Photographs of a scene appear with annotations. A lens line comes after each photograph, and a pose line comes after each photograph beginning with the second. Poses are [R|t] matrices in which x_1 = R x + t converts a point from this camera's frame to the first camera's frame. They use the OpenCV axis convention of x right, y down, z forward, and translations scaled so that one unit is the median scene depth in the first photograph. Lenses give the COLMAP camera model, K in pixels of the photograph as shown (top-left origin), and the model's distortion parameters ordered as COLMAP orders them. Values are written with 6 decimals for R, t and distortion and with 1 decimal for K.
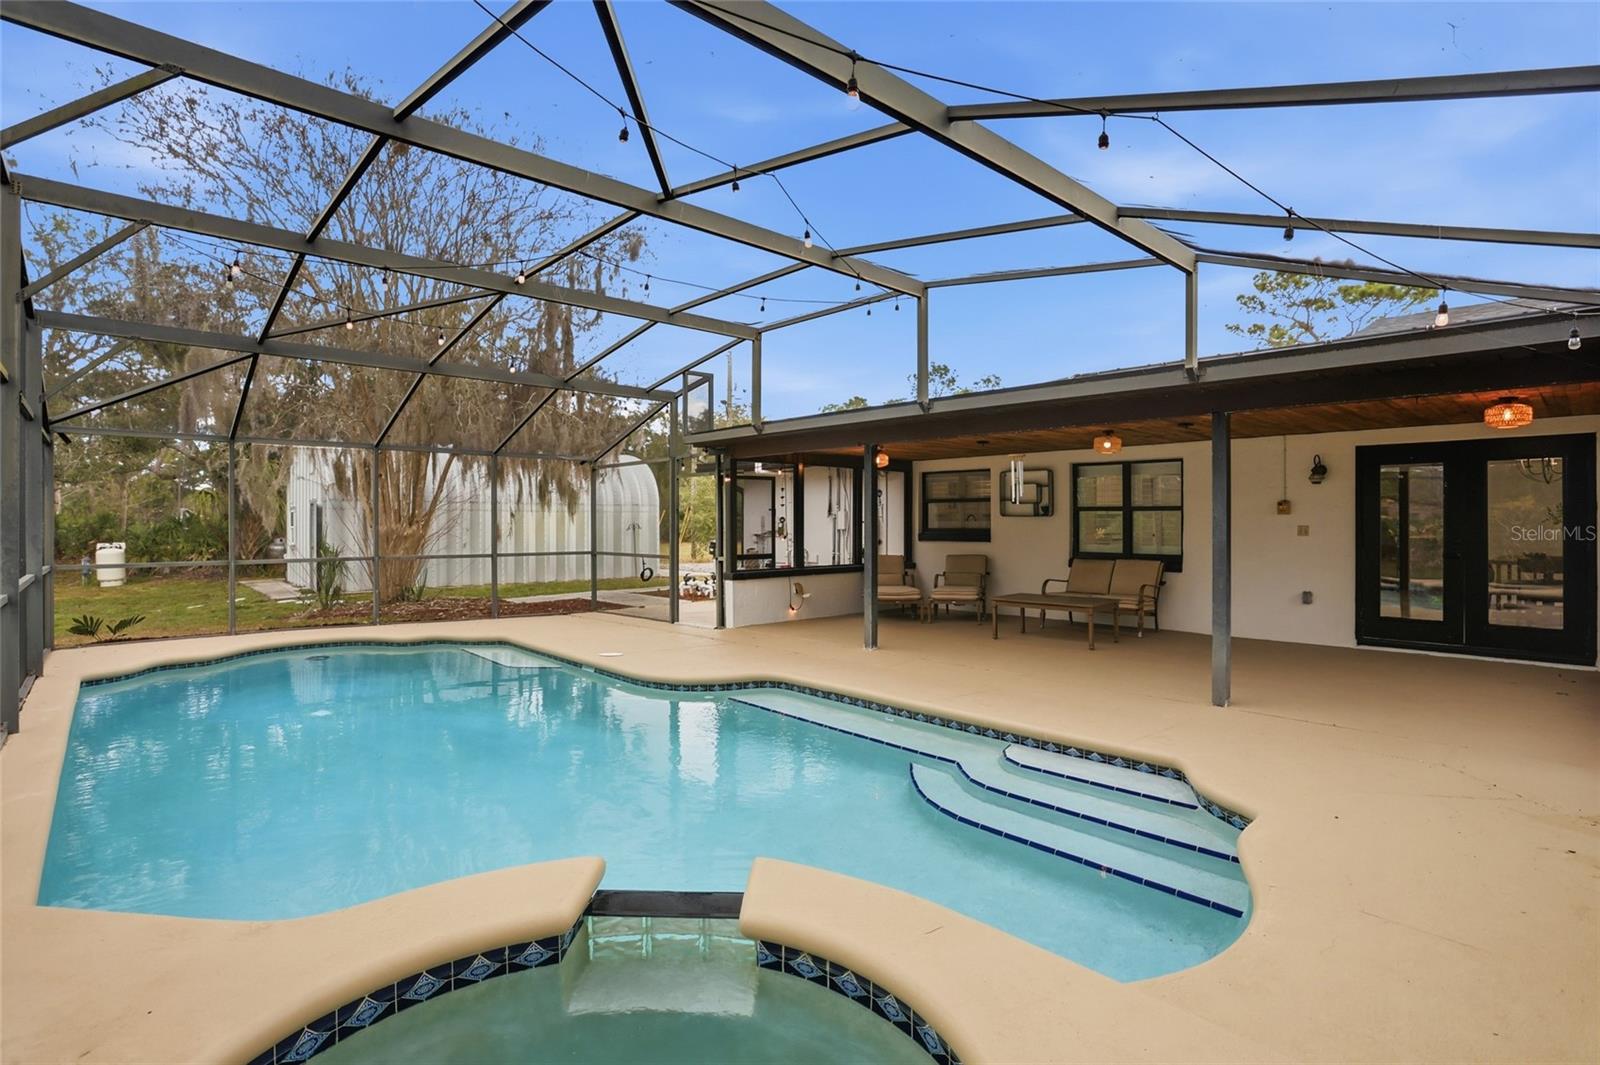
lens RADIAL K [[783.2, 0, 798.4], [0, 783.2, 531.5], [0, 0, 1]] dist [-0.011719, 0.001135]
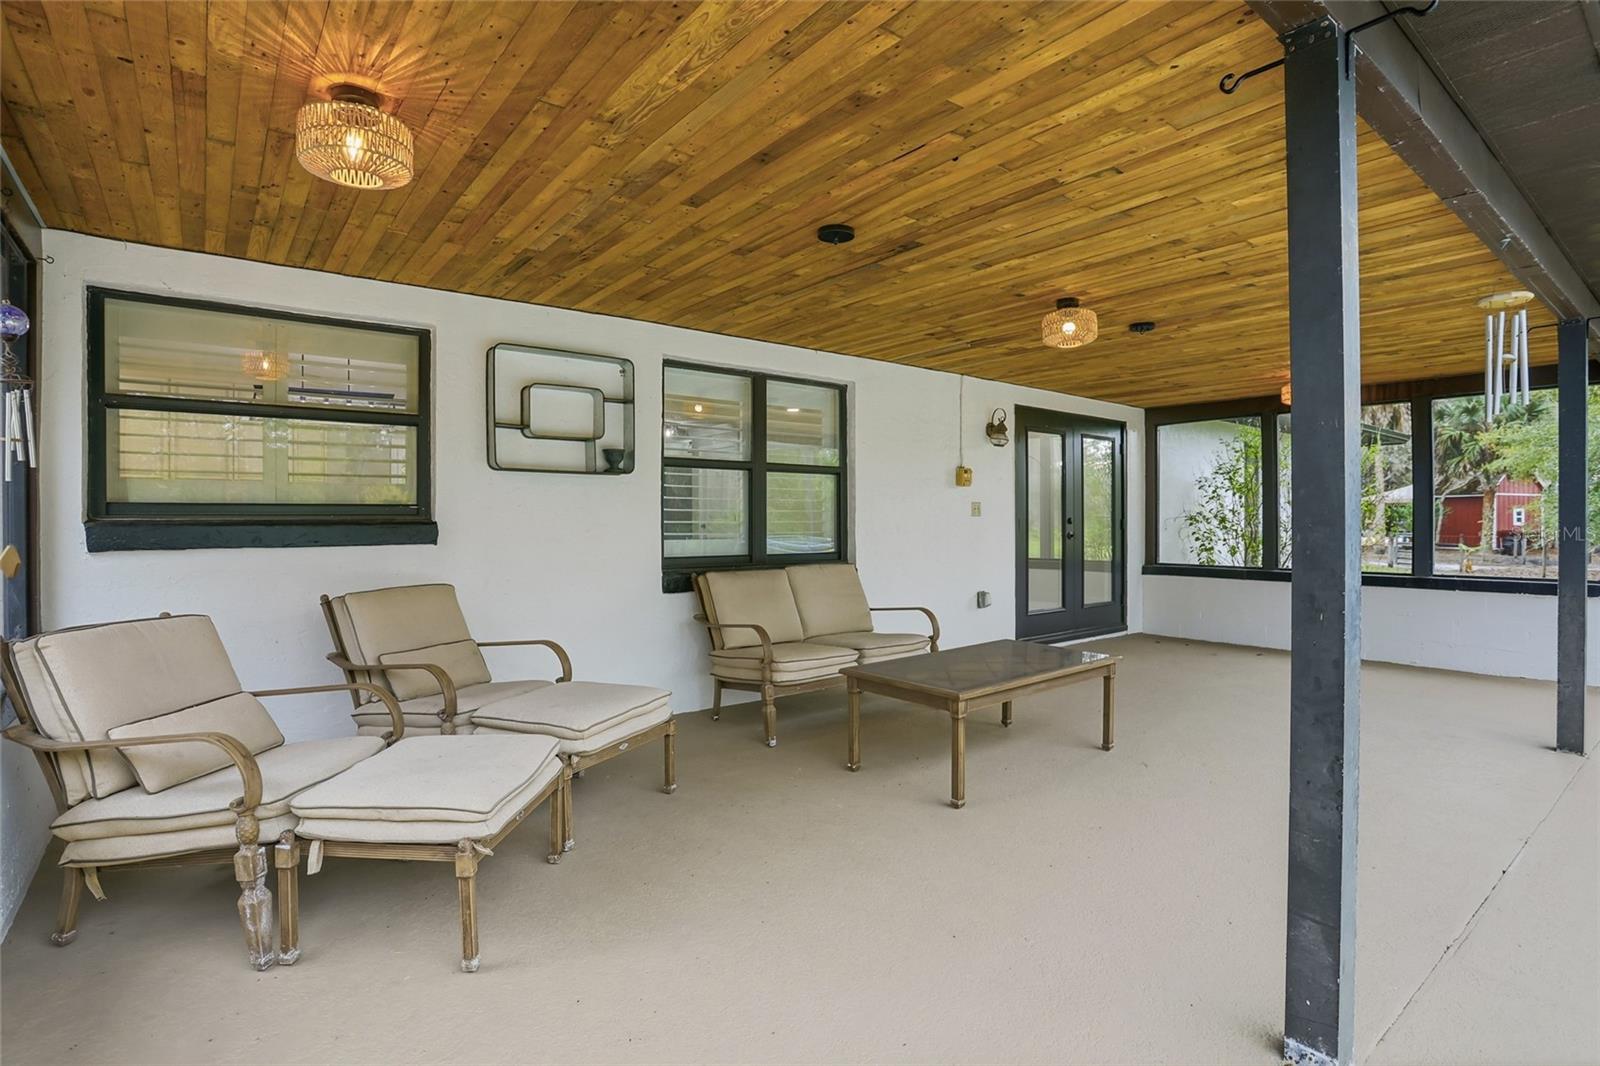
lens RADIAL K [[783.2, 0, 798.5], [0, 783.2, 525.2], [0, 0, 1]] dist [-0.011719, 0.001135]
pose [[0.083612, -0.020075, 0.996296, -0.078903], [0.003949, 0.999796, 0.019814, -0.000942], [-0.996491, 0.002278, 0.083674, 0.876014]]
